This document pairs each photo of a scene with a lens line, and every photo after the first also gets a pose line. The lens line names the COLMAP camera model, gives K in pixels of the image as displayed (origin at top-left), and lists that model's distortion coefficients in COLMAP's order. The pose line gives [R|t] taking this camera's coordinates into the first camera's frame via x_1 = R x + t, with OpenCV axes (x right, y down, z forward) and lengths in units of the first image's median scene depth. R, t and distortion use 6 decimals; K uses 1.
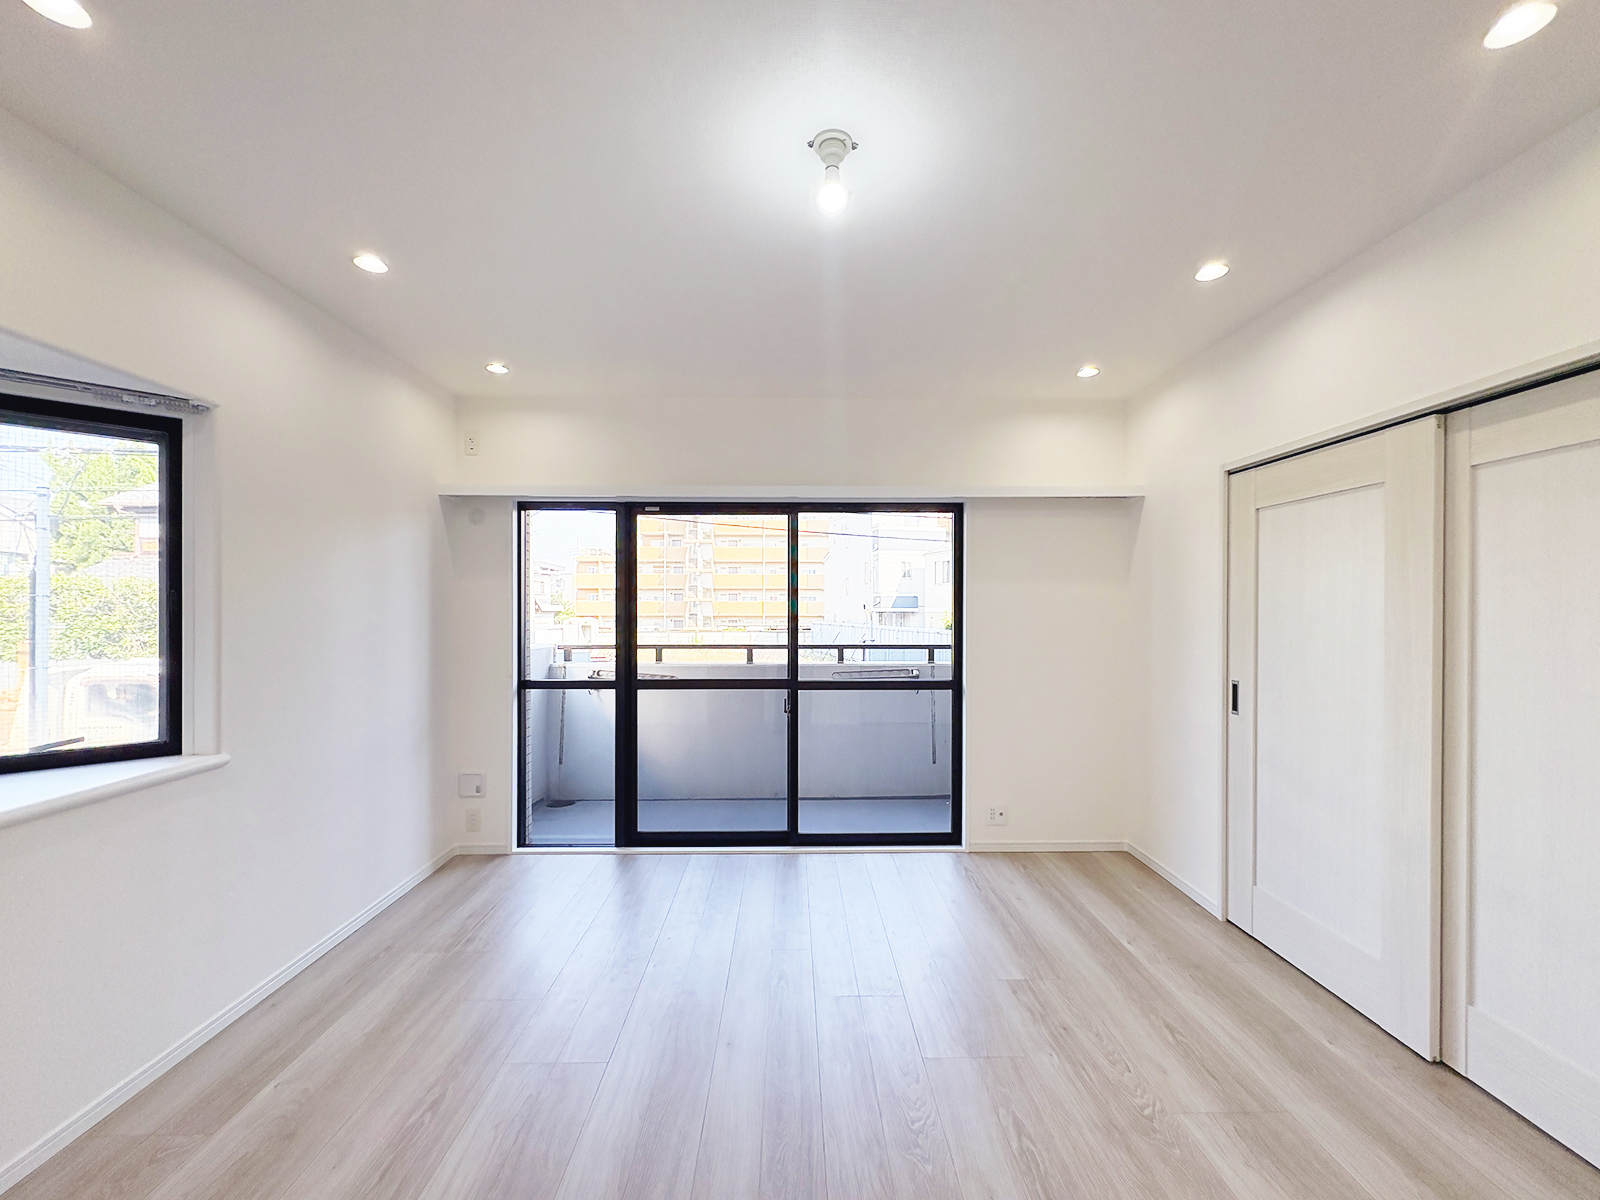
lens RADIAL K [[646.8, 0, 801.9], [0, 646.8, 610.9], [0, 0, 1]] dist [0.000932, 0.000099]
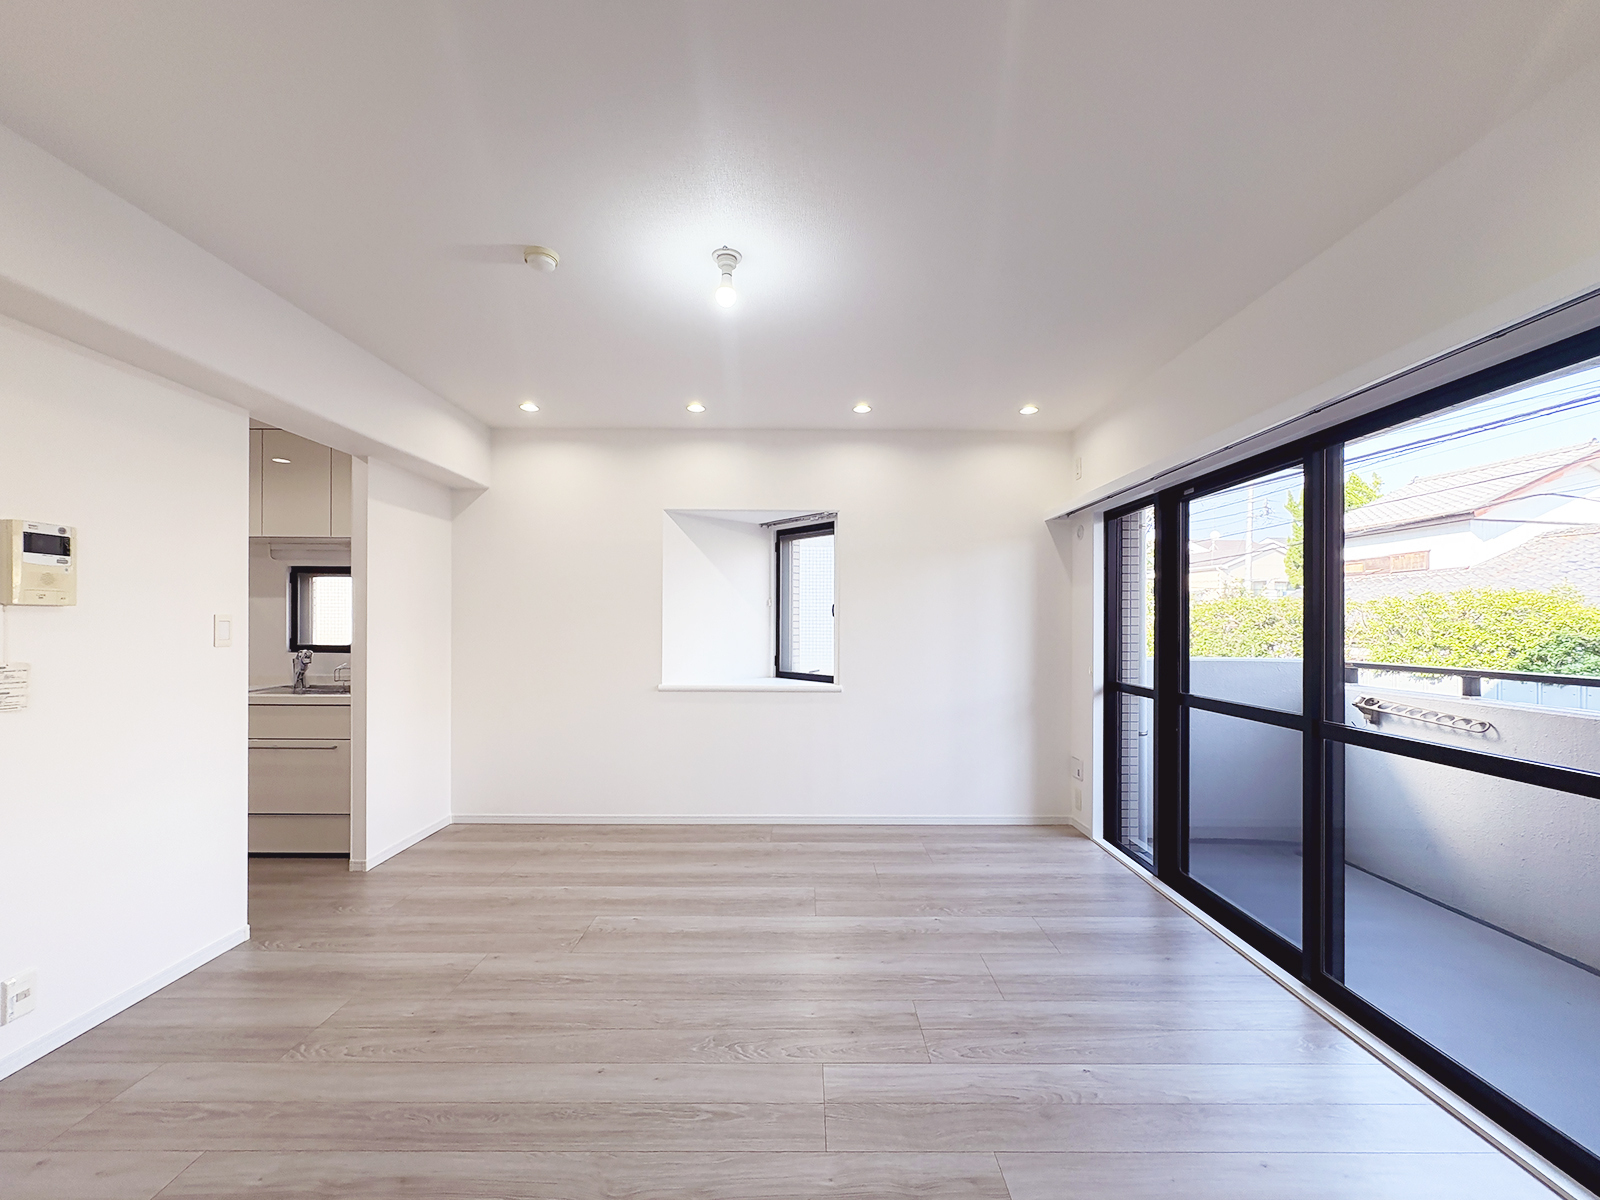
lens RADIAL K [[645.6, 0, 810.3], [0, 645.6, 623.1], [0, 0, 1]] dist [0.013235, 0.000157]
pose [[-0.010356, -0.002500, -0.999943, 0.627966], [-0.009597, 0.999951, -0.002401, 0.020719], [0.999900, 0.009571, -0.010379, 0.535242]]
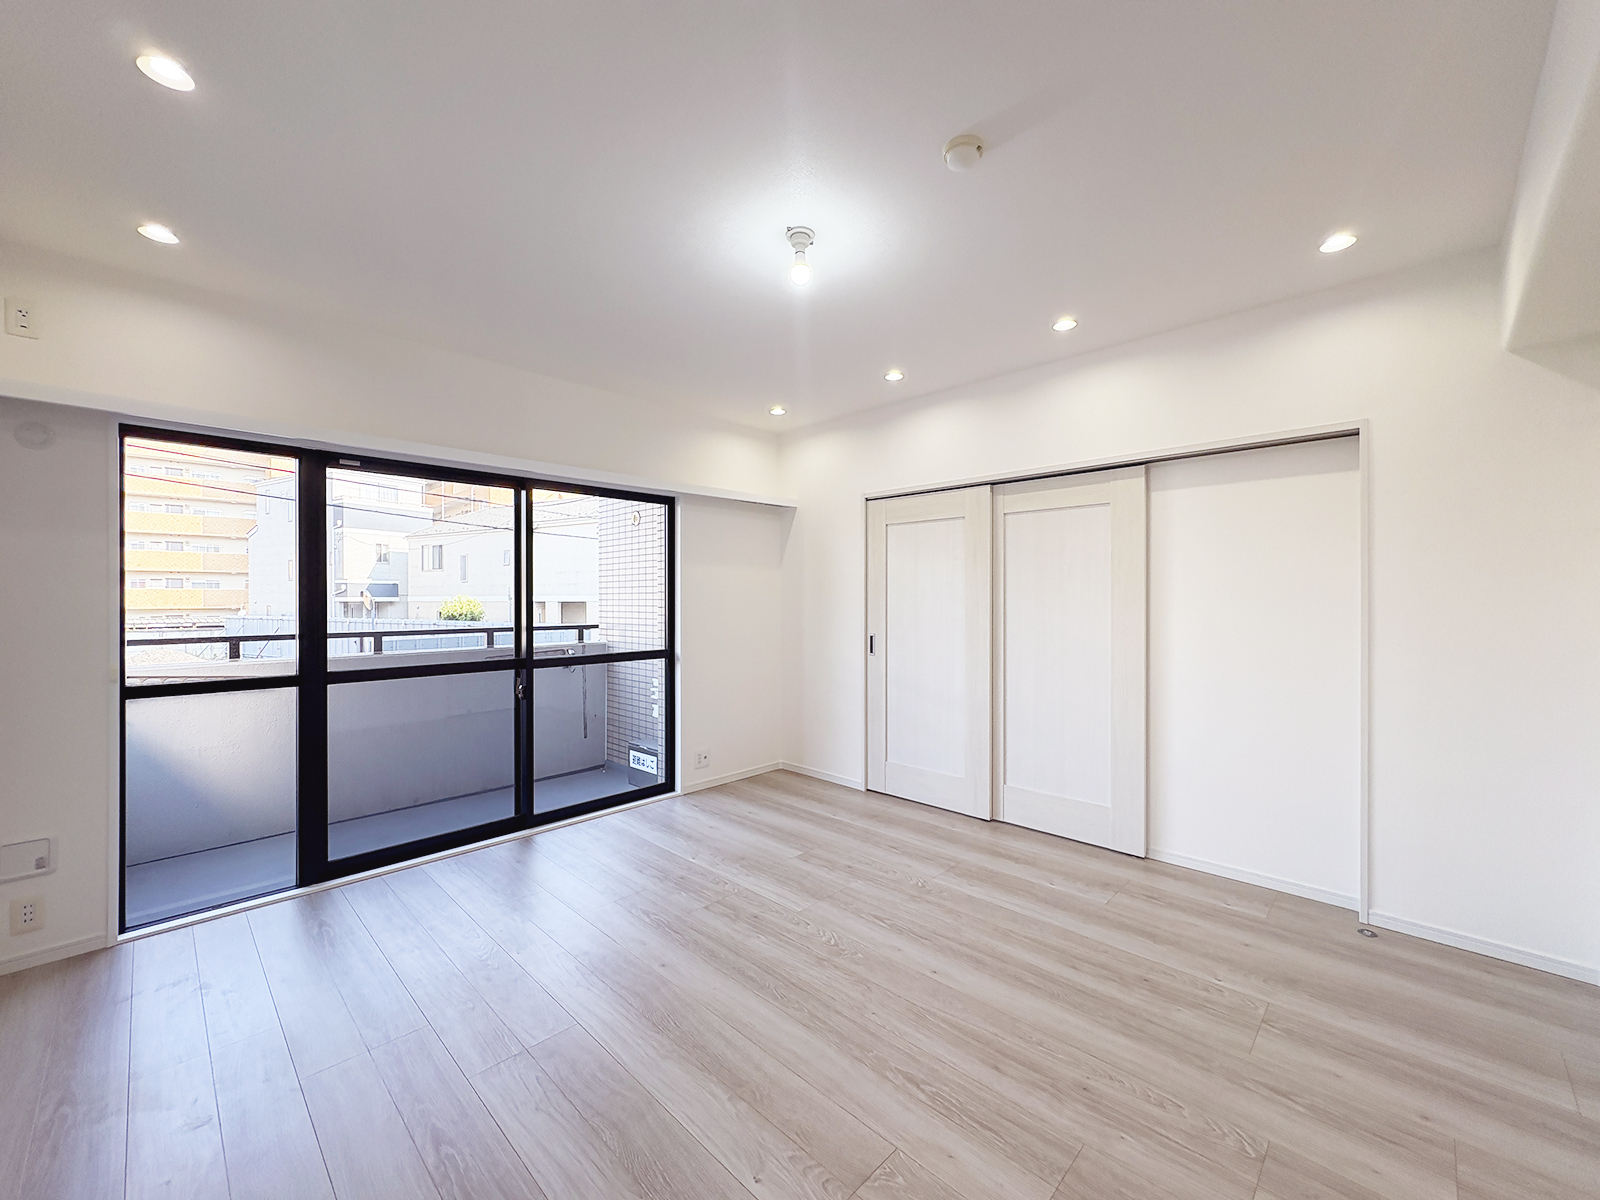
lens RADIAL K [[637.3, 0, 802.2], [0, 637.3, 601.5], [0, 0, 1]] dist [0.000297, 0.000303]
pose [[0.711332, -0.005275, 0.702836, -0.401071], [0.004944, 0.999985, 0.002501, 0.019762], [-0.702839, 0.001696, 0.711347, 0.022613]]
